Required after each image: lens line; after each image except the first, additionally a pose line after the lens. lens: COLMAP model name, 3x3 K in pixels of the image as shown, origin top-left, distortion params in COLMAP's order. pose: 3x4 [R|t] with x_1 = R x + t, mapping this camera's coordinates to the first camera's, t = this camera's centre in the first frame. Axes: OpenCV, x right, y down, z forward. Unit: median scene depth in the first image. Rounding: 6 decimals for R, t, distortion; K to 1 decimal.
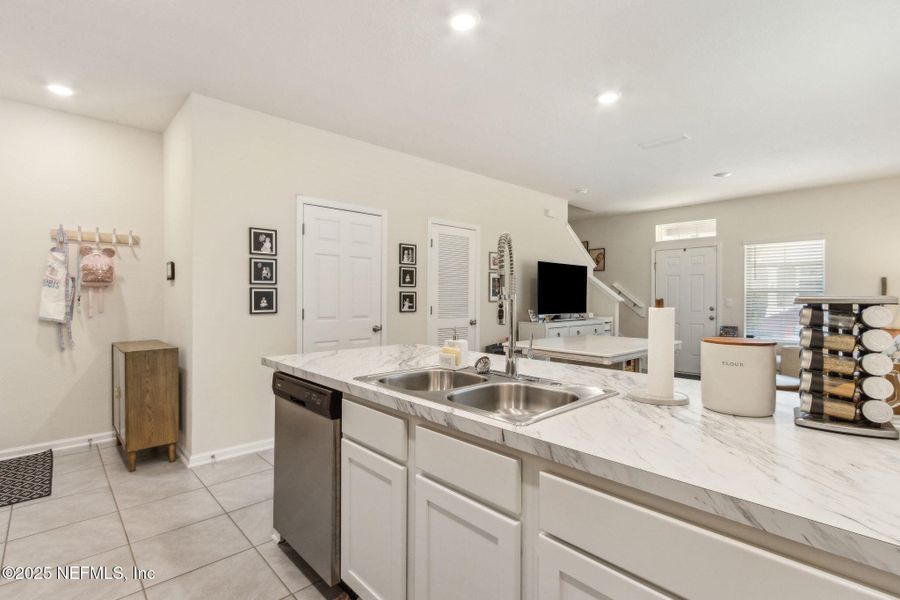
lens RADIAL K [[424.1, 0, 444.6], [0, 424.1, 299.2], [0, 0, 1]] dist [0.001185, -0.000193]
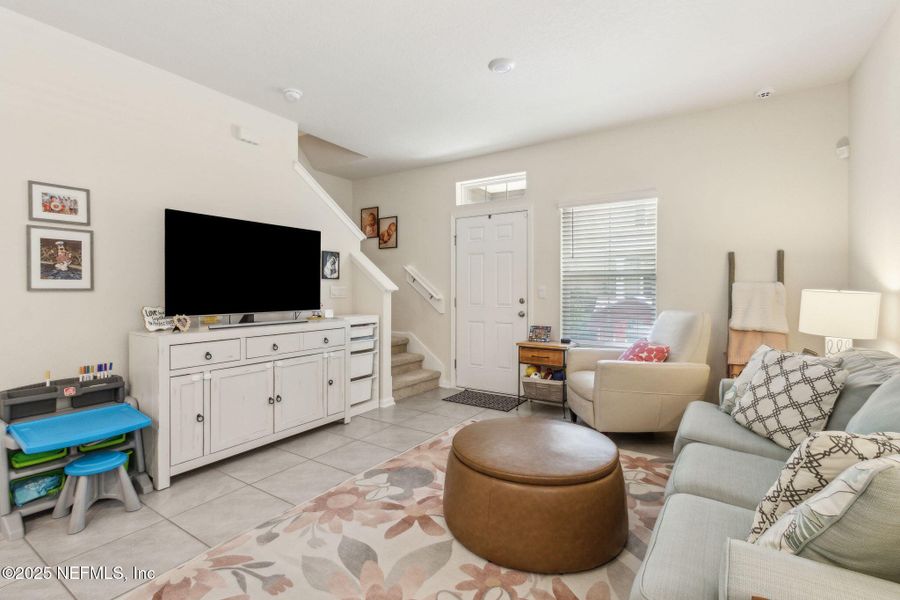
lens RADIAL K [[415.9, 0, 444.7], [0, 415.9, 293.0], [0, 0, 1]] dist [0.001090, 0.000213]
pose [[0.971490, -0.004769, 0.237031, 0.420138], [0.004349, 0.999988, 0.002293, 0.009384], [-0.237039, -0.001197, 0.971499, 0.447820]]
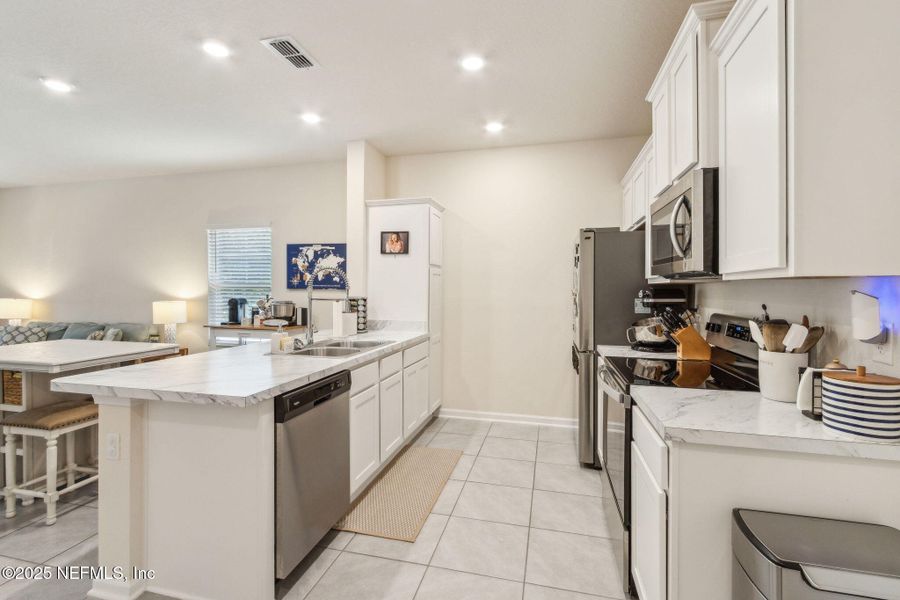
lens RADIAL K [[419.5, 0, 443.2], [0, 419.5, 288.3], [0, 0, 1]] dist [0.000409, 0.000049]
pose [[-0.540904, -0.001240, 0.841083, -0.491730], [0.001350, 0.999996, 0.002342, -0.017207], [-0.841083, 0.002403, -0.540901, 0.454472]]
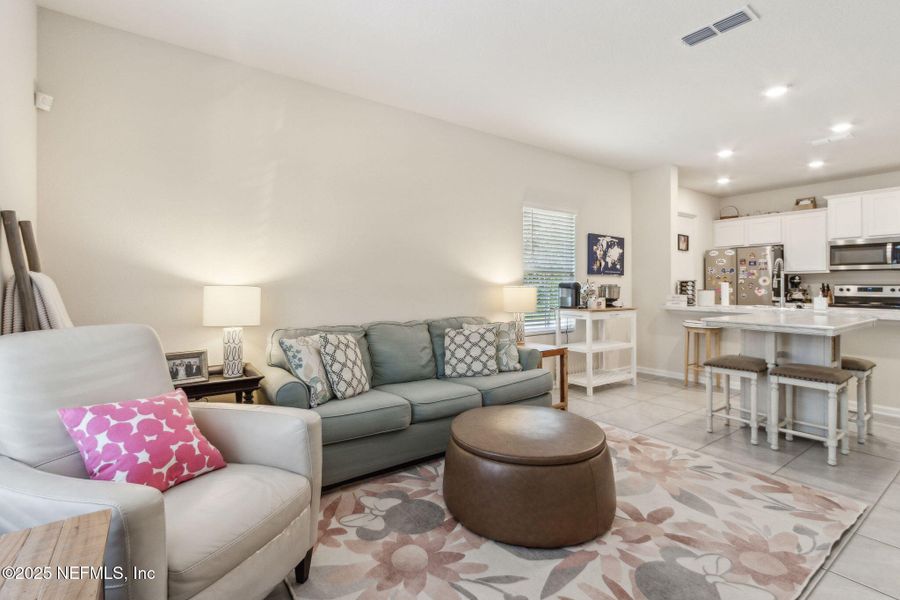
lens RADIAL K [[419.5, 0, 443.2], [0, 419.5, 288.3], [0, 0, 1]] dist [0.000409, 0.000049]
pose [[-0.992544, -0.002294, 0.121868, 0.624097], [-0.000821, 0.999926, 0.012135, 0.006265], [-0.121887, 0.011945, -0.992472, 1.236977]]
